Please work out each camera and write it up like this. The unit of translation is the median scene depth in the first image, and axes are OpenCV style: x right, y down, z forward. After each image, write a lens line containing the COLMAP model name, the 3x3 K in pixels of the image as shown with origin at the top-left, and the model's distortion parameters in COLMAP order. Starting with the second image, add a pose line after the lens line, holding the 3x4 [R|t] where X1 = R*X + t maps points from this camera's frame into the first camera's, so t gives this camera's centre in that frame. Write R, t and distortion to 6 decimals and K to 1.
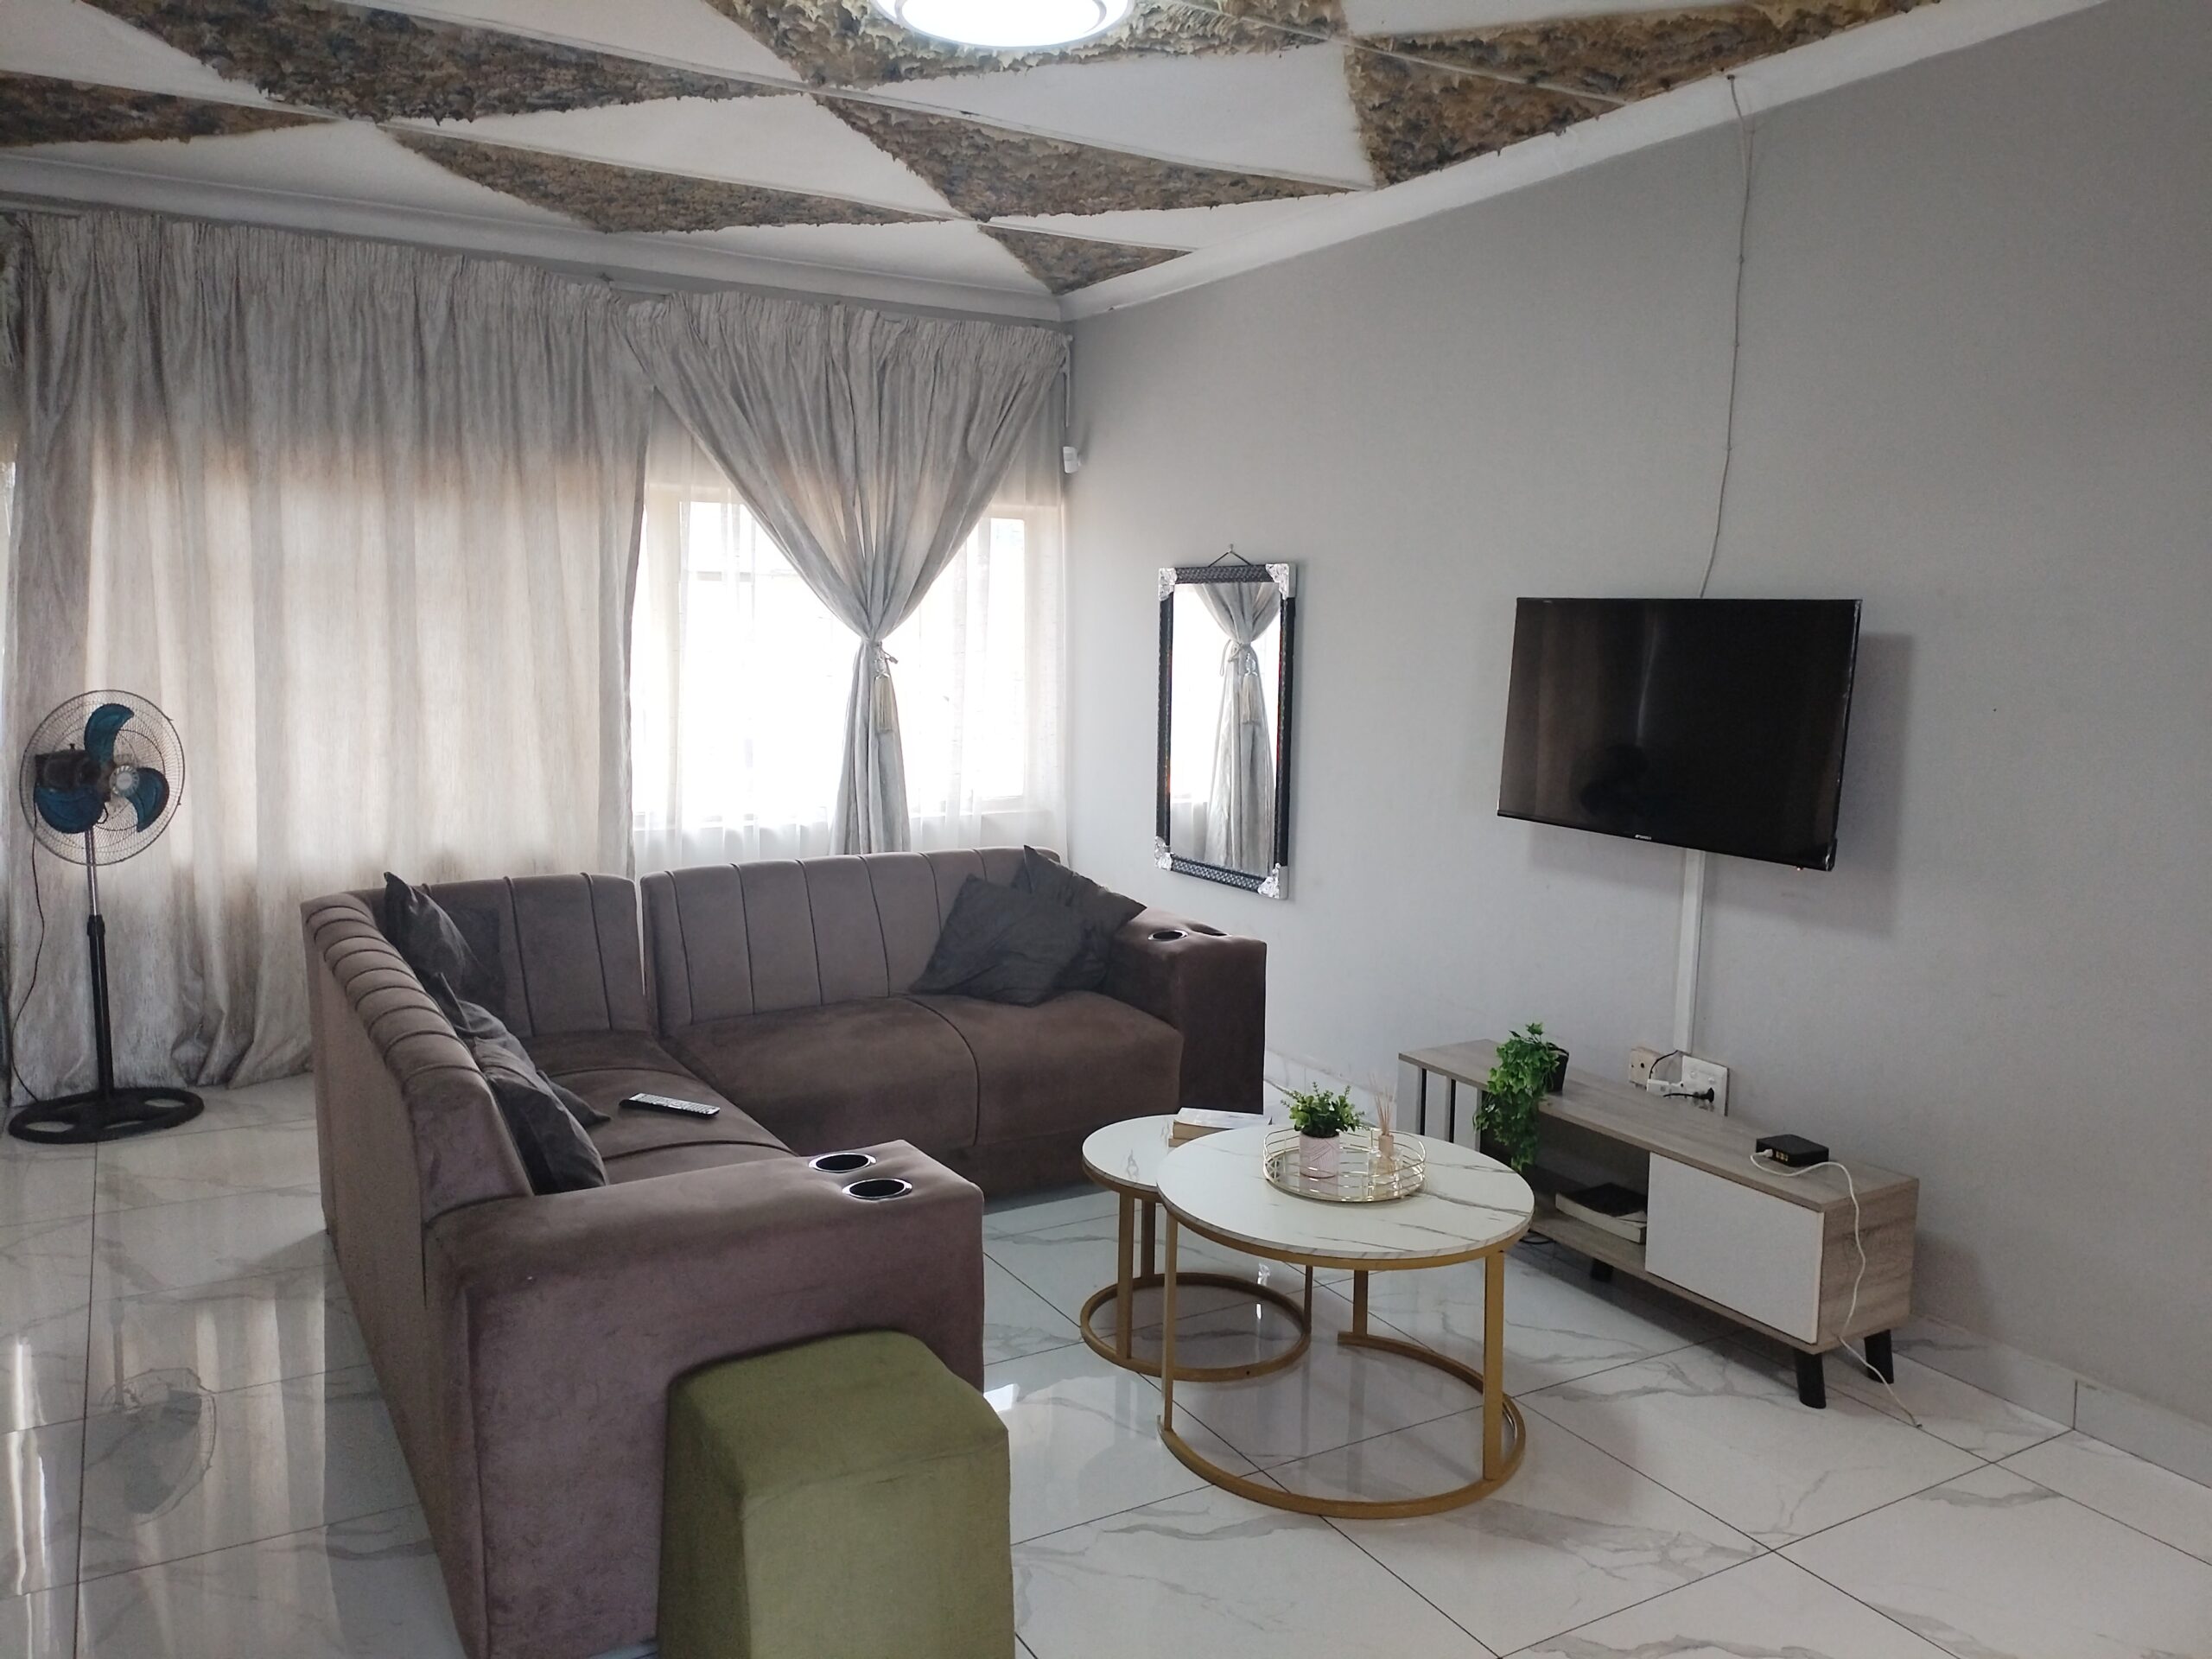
lens RADIAL K [[1665.7, 0, 1105.5], [0, 1665.7, 840.0], [0, 0, 1]] dist [0.080905, -0.096146]
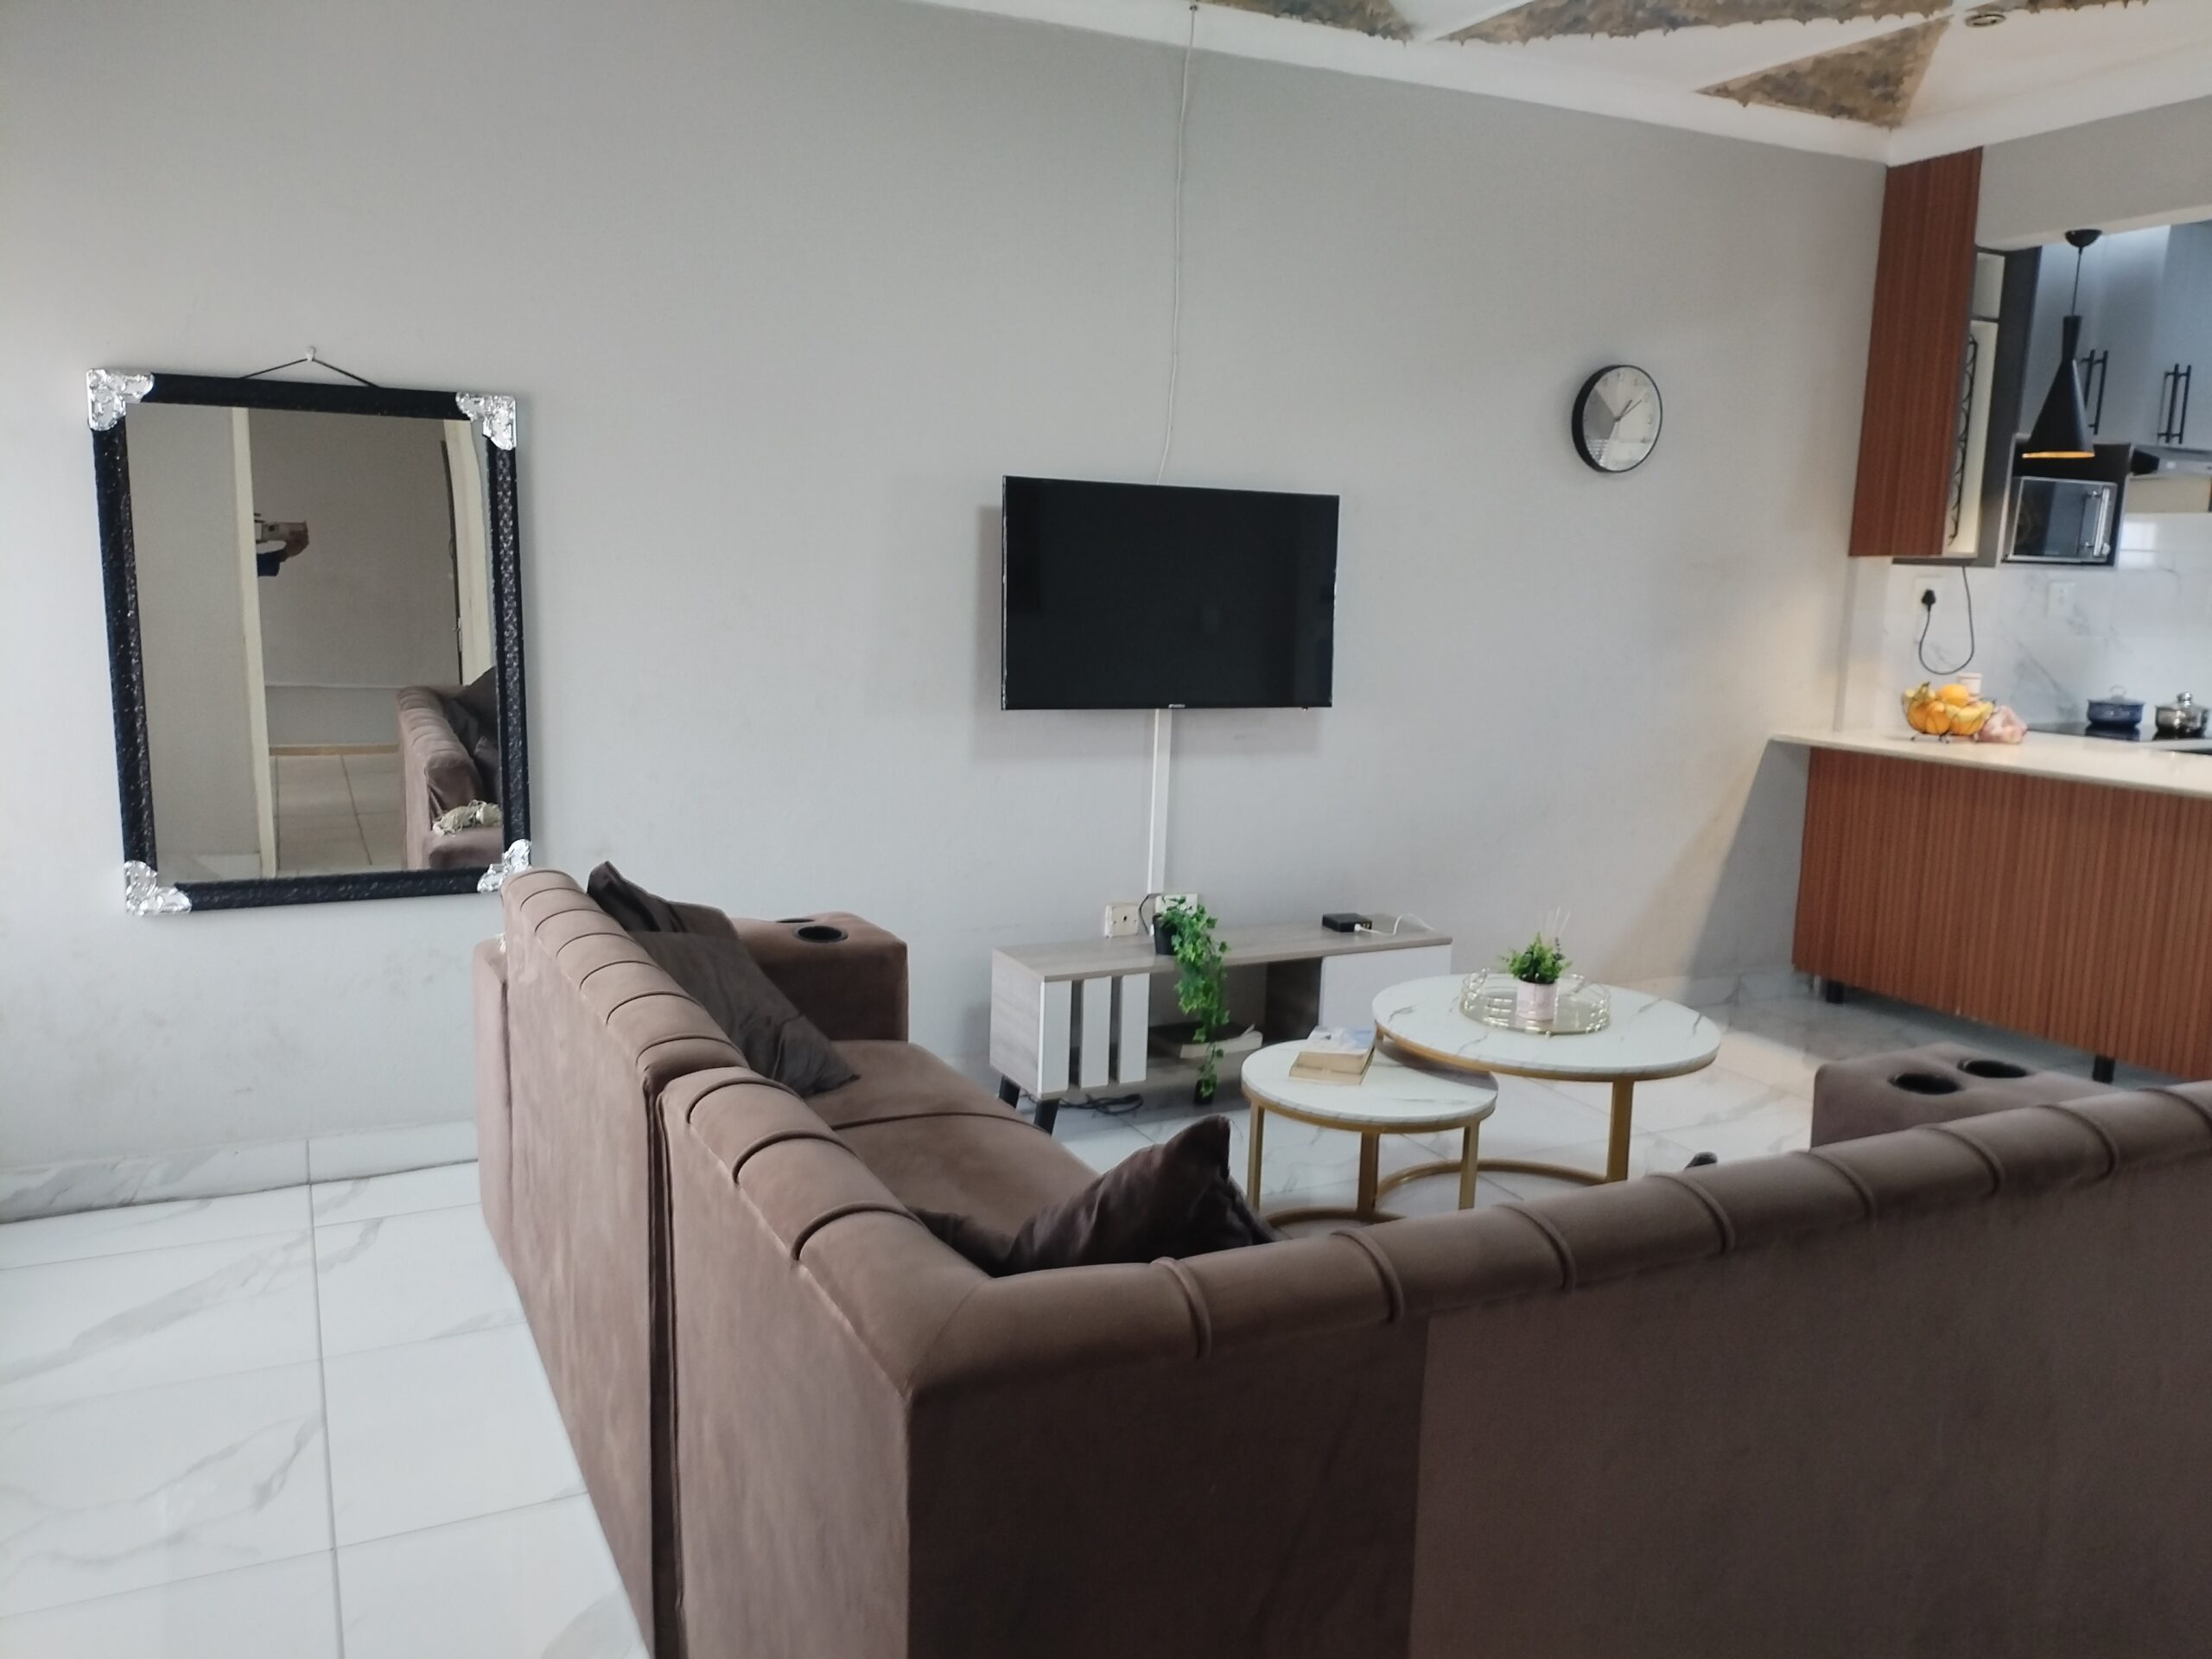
lens RADIAL K [[1688.4, 0, 1106.0], [0, 1688.4, 829.5], [0, 0, 1]] dist [-0.004916, -0.006631]
pose [[0.061324, -0.177824, 0.982150, -0.723076], [0.100323, 0.980117, 0.171192, -0.107718], [-0.993063, 0.088034, 0.077945, 0.899546]]
